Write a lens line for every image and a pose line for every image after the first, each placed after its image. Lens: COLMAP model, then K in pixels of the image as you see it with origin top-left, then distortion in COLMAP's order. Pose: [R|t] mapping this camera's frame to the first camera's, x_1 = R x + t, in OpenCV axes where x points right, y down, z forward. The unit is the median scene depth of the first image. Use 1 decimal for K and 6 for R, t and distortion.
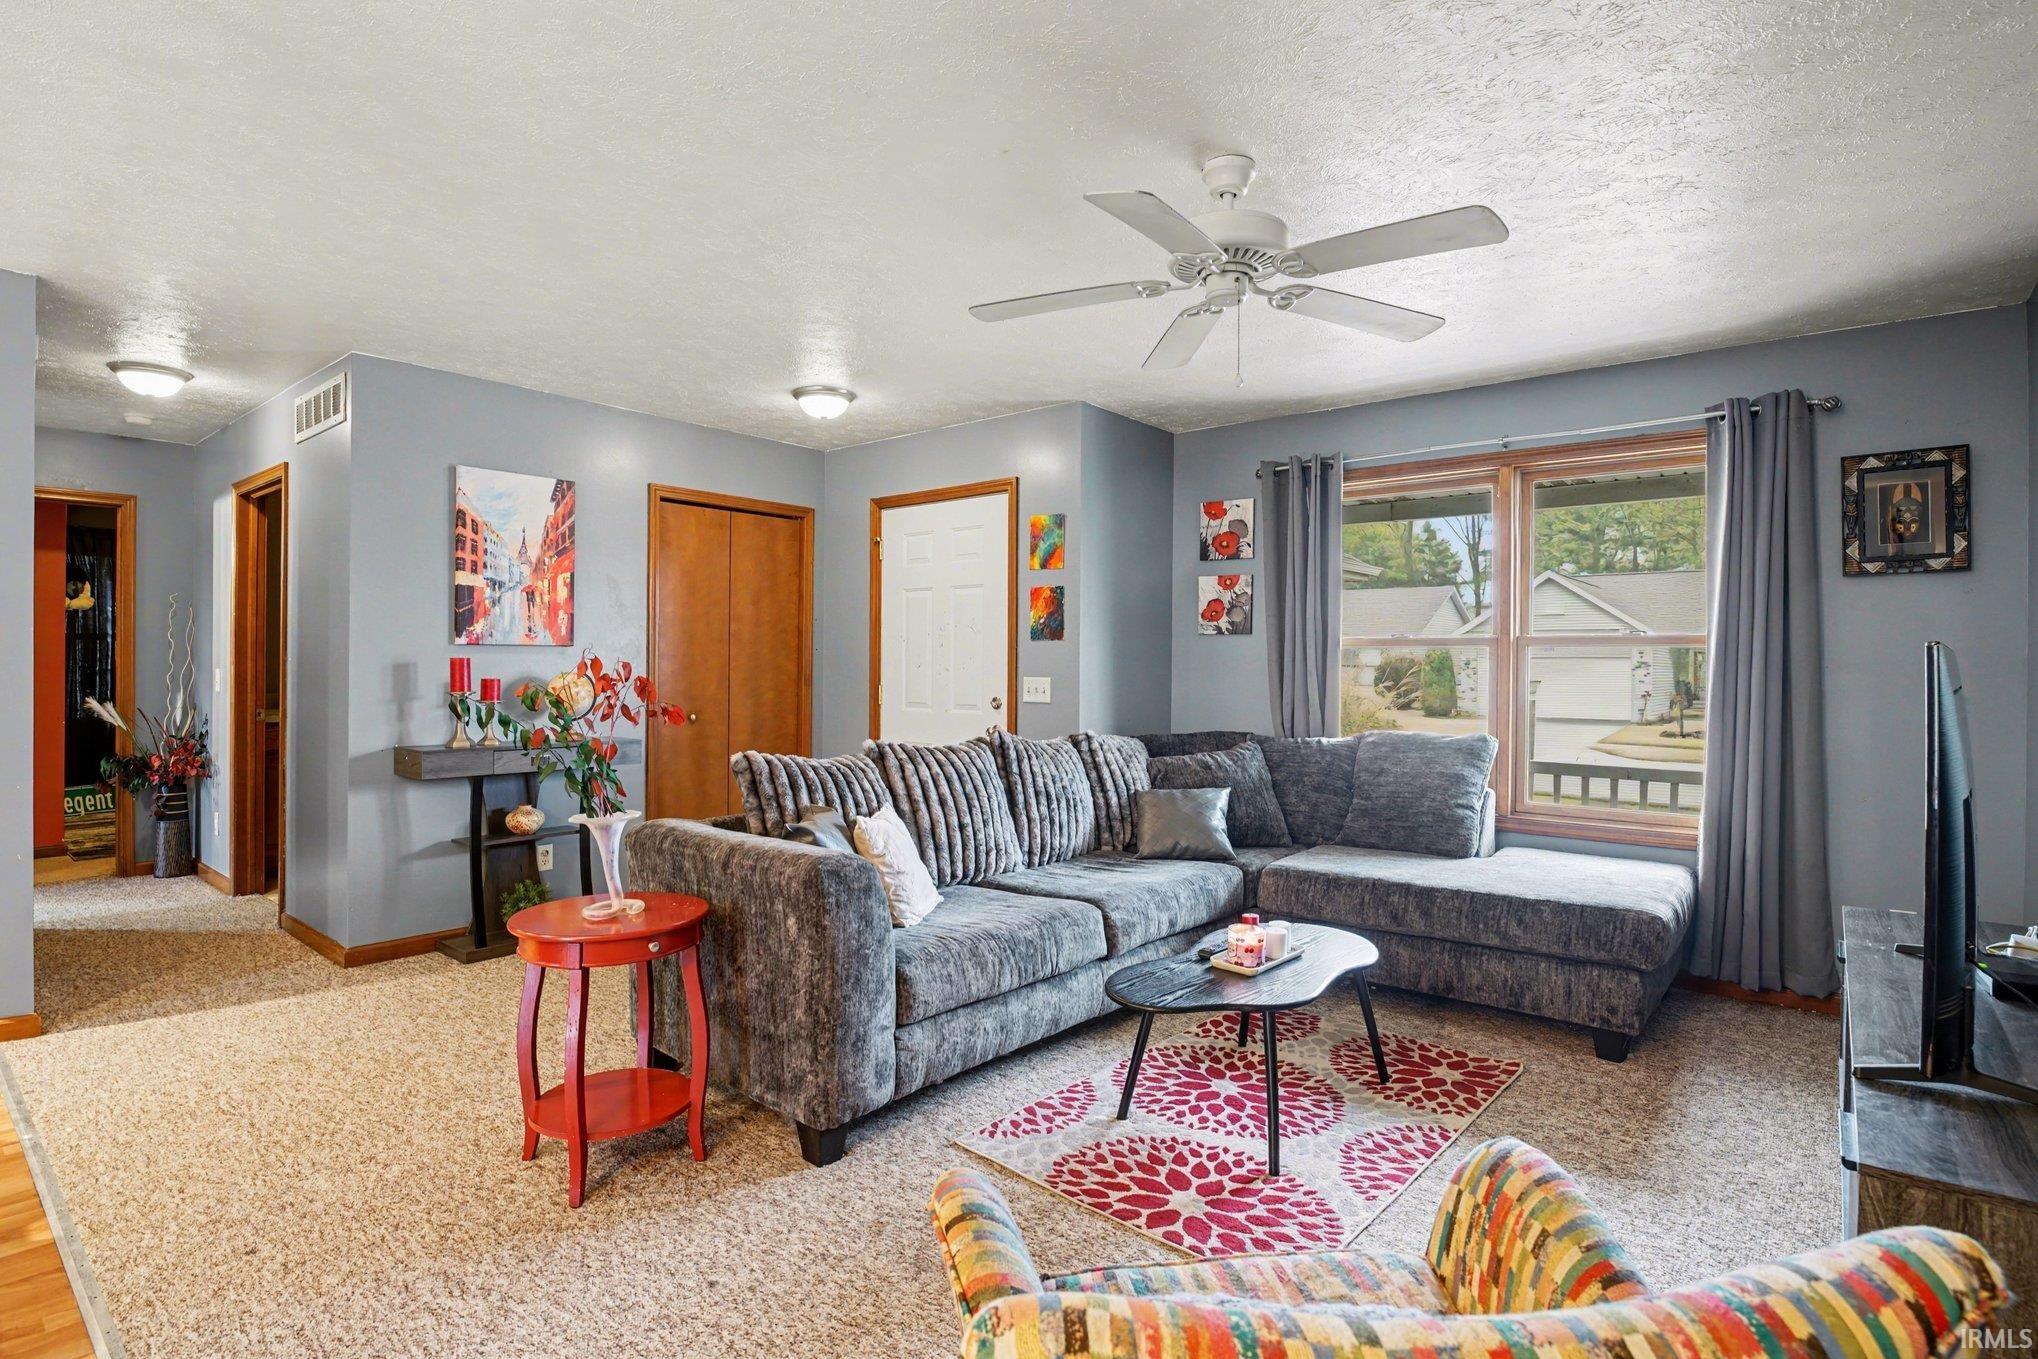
lens RADIAL K [[996.8, 0, 1029.4], [0, 996.8, 659.0], [0, 0, 1]] dist [-0.037167, -0.000870]
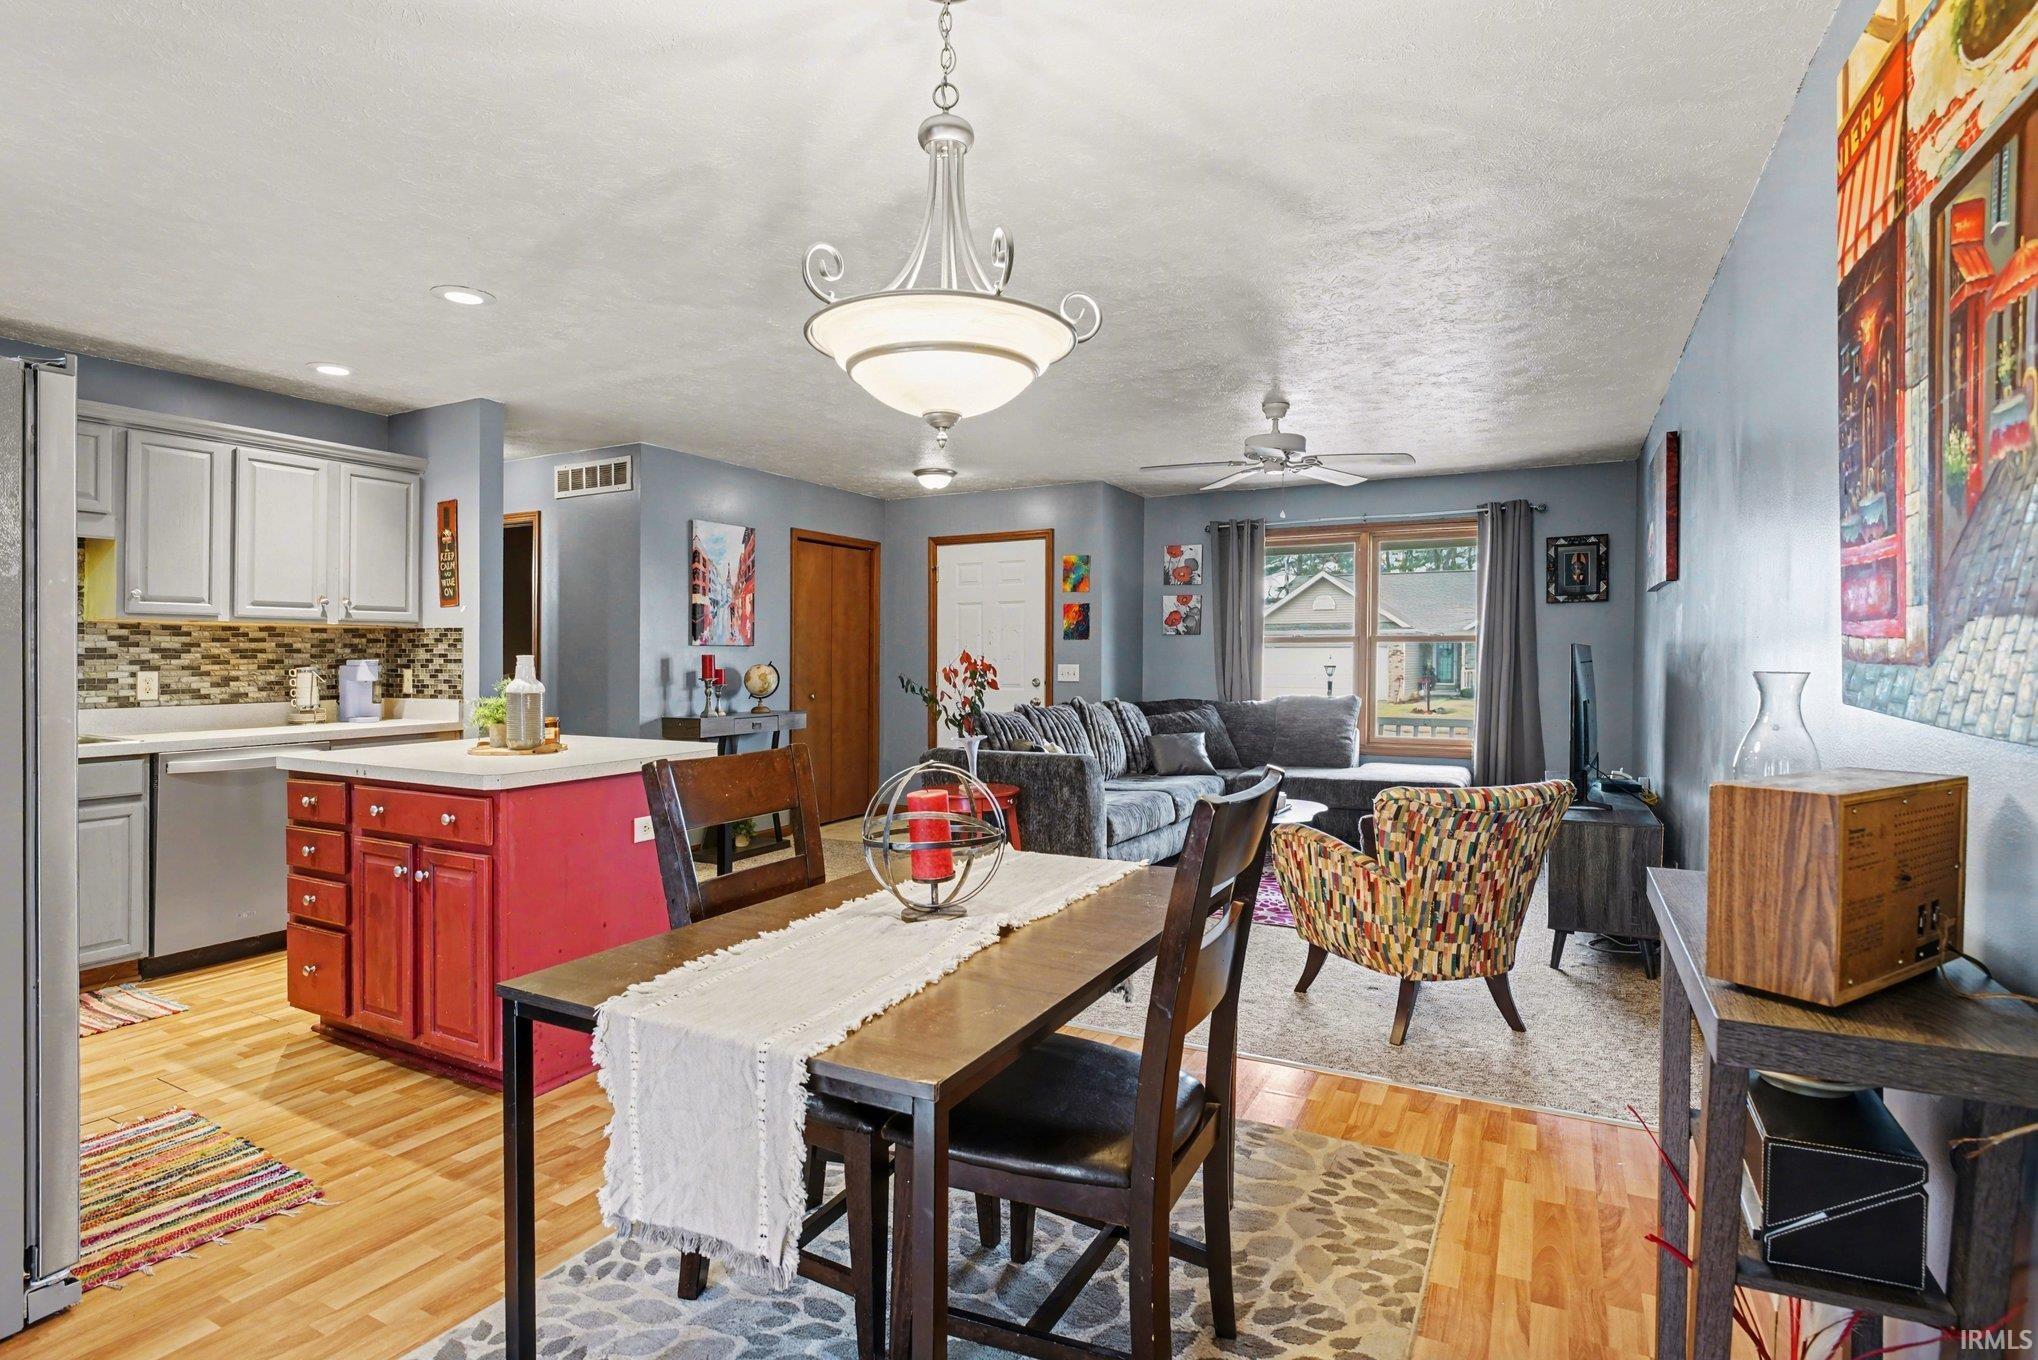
lens RADIAL K [[996.8, 0, 1020.6], [0, 996.8, 676.3], [0, 0, 1]] dist [-0.037167, -0.000870]
pose [[0.979076, -0.013628, 0.203038, -0.387818], [0.008584, 0.999633, 0.025704, -0.002922], [-0.203313, -0.023423, 0.978833, -0.470408]]
